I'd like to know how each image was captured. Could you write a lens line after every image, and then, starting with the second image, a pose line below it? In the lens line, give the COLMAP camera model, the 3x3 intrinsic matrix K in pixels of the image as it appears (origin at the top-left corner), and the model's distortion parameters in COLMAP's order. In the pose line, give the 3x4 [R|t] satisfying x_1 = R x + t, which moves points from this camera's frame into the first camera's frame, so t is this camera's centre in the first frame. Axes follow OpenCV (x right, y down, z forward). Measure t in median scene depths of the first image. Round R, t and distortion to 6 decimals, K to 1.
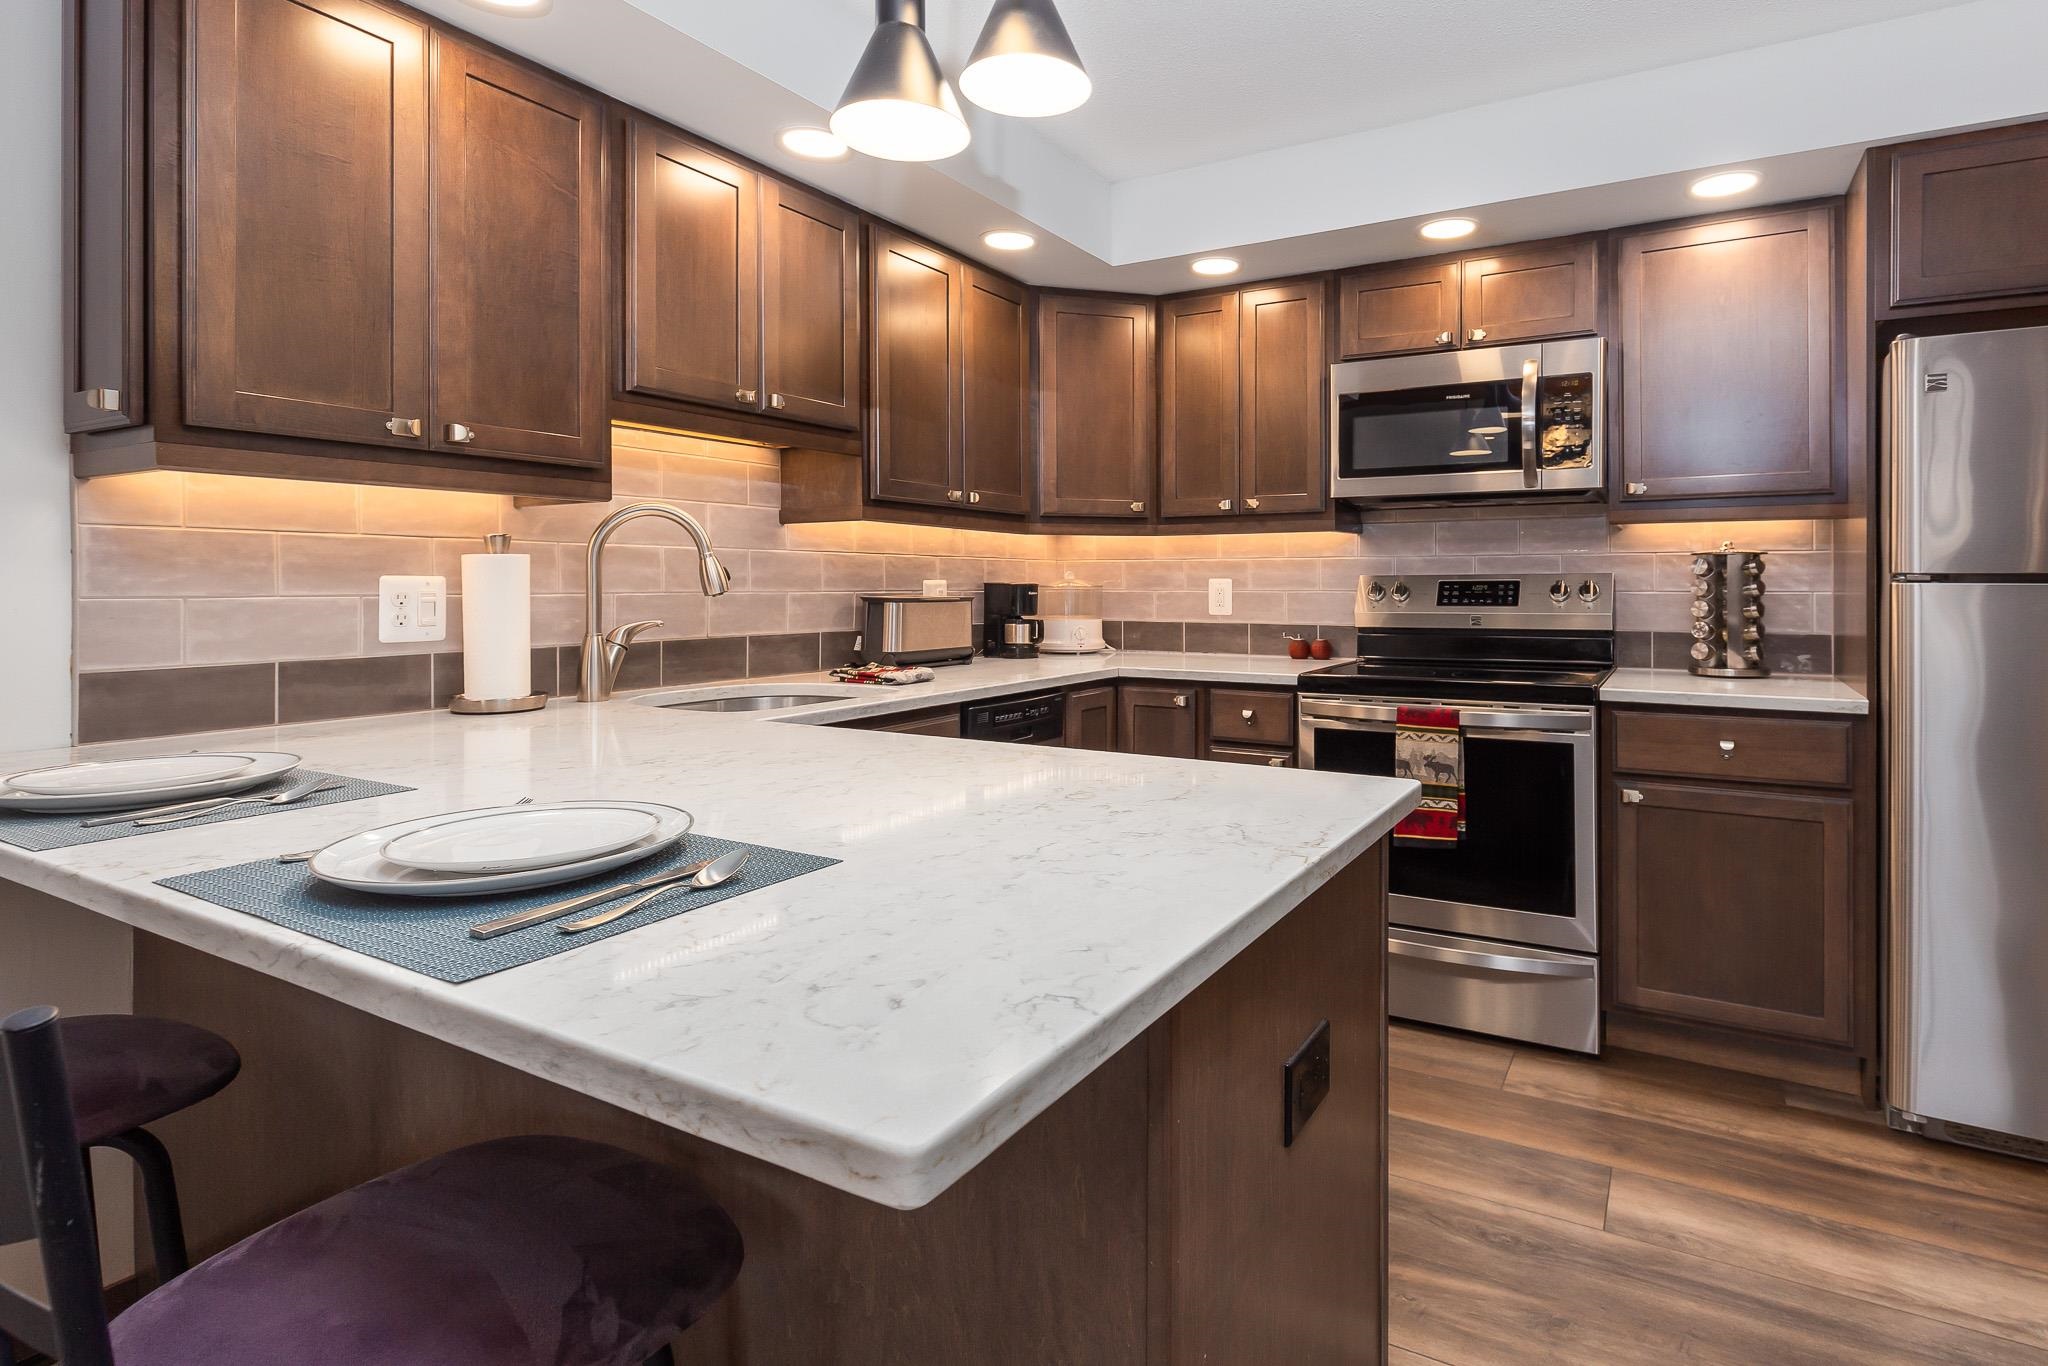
lens RADIAL K [[1003.2, 0, 1110.6], [0, 1003.2, 599.2], [0, 0, 1]] dist [-0.003798, -0.001357]
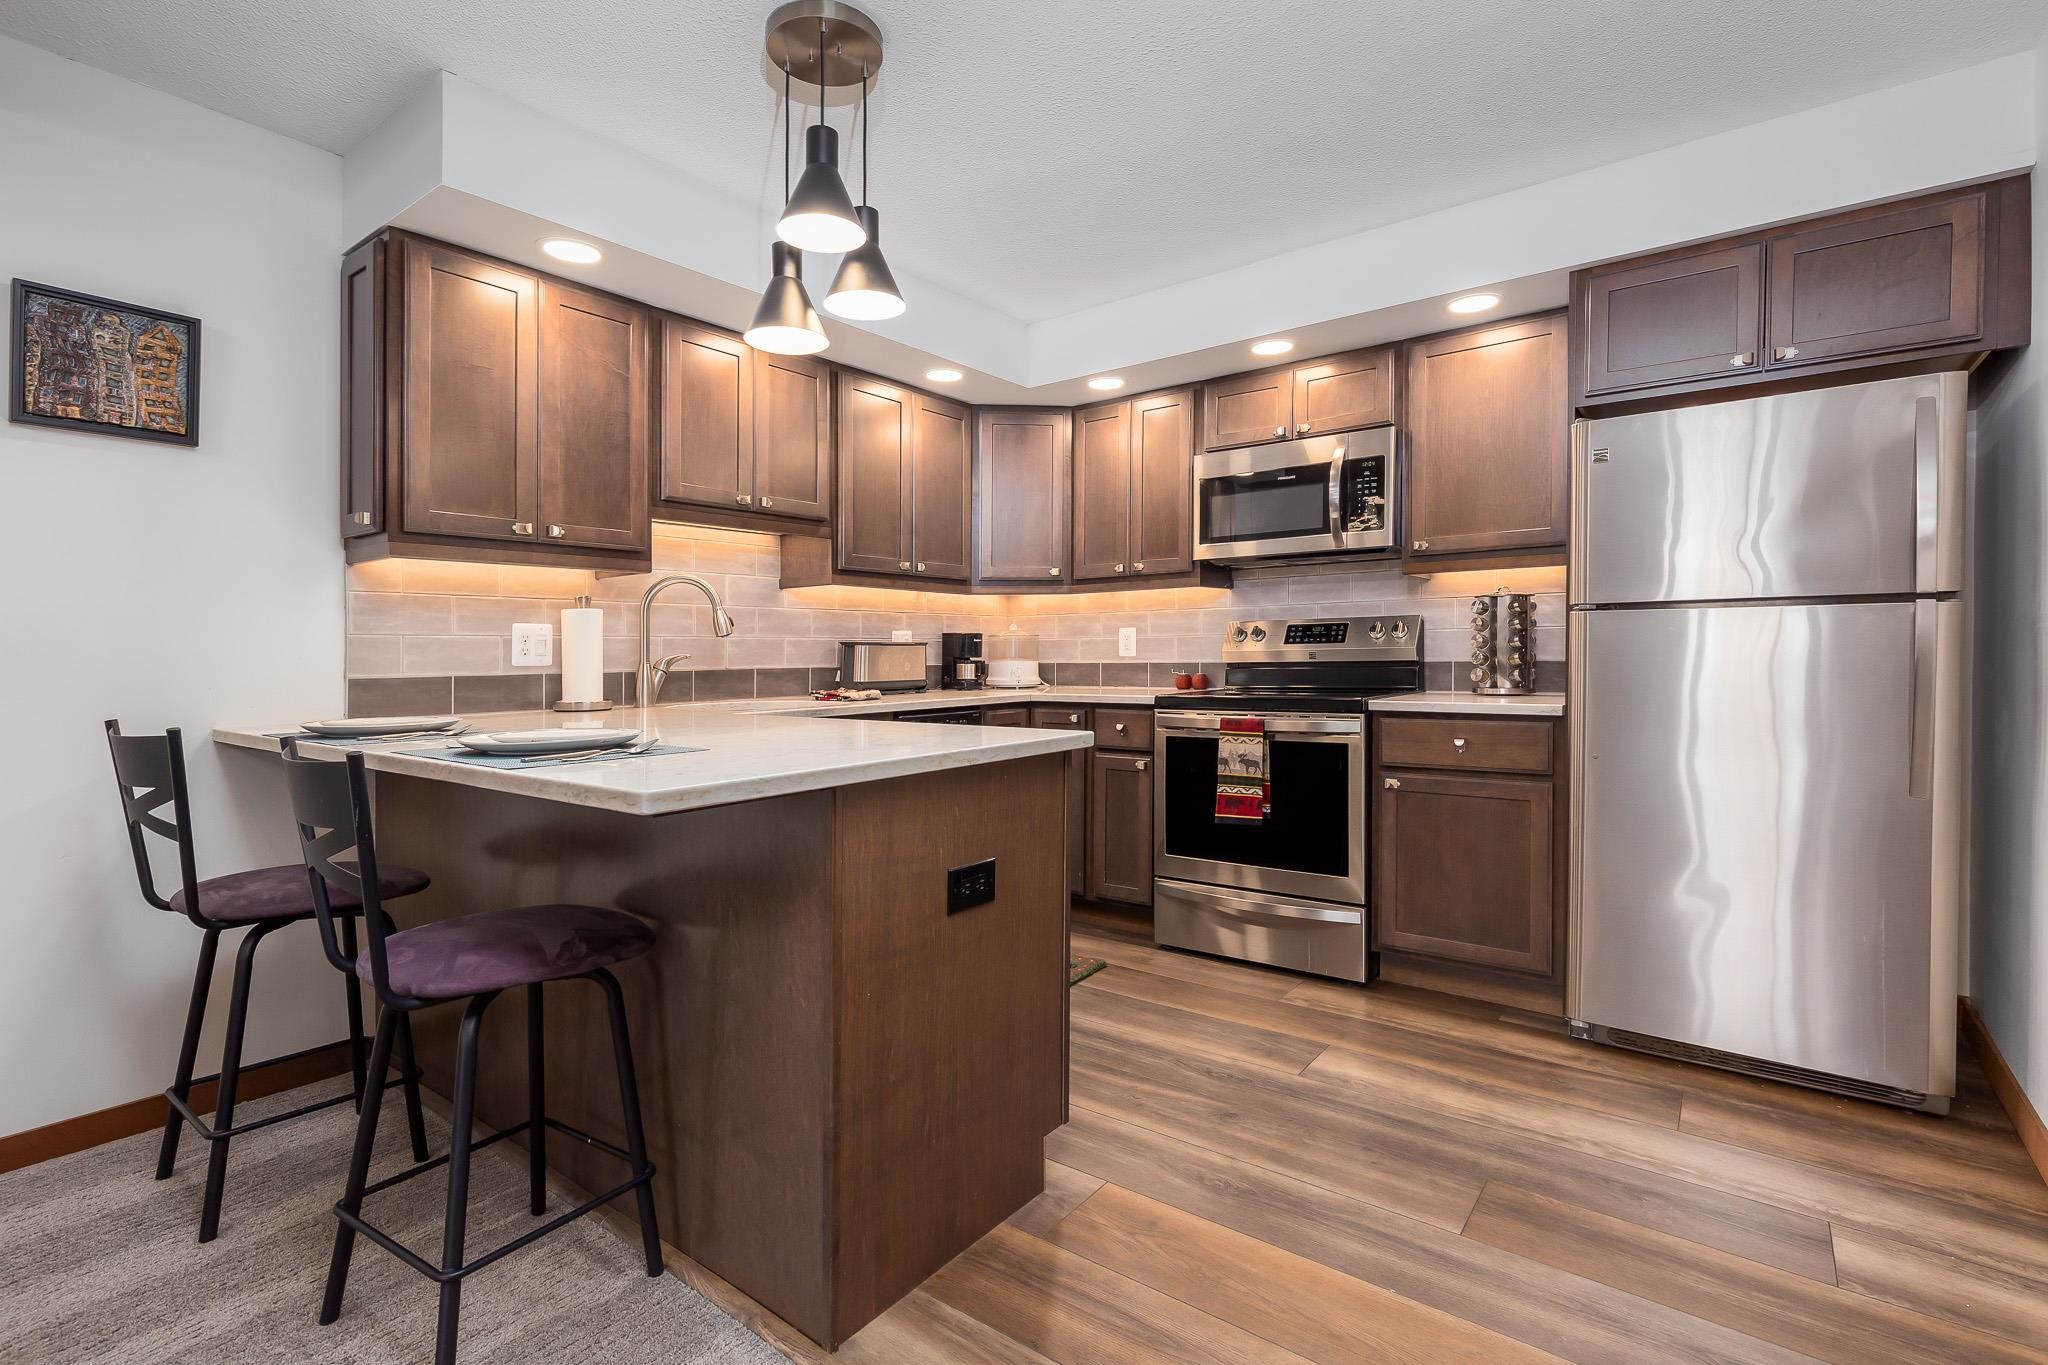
lens RADIAL K [[928.6, 0, 1012.7], [0, 928.6, 659.0], [0, 0, 1]] dist [0.000761, -0.001377]
pose [[0.986641, -0.009332, -0.162641, 0.213320], [0.007895, 0.999924, -0.009480, 0.039568], [0.162717, 0.008070, 0.986640, -0.235993]]
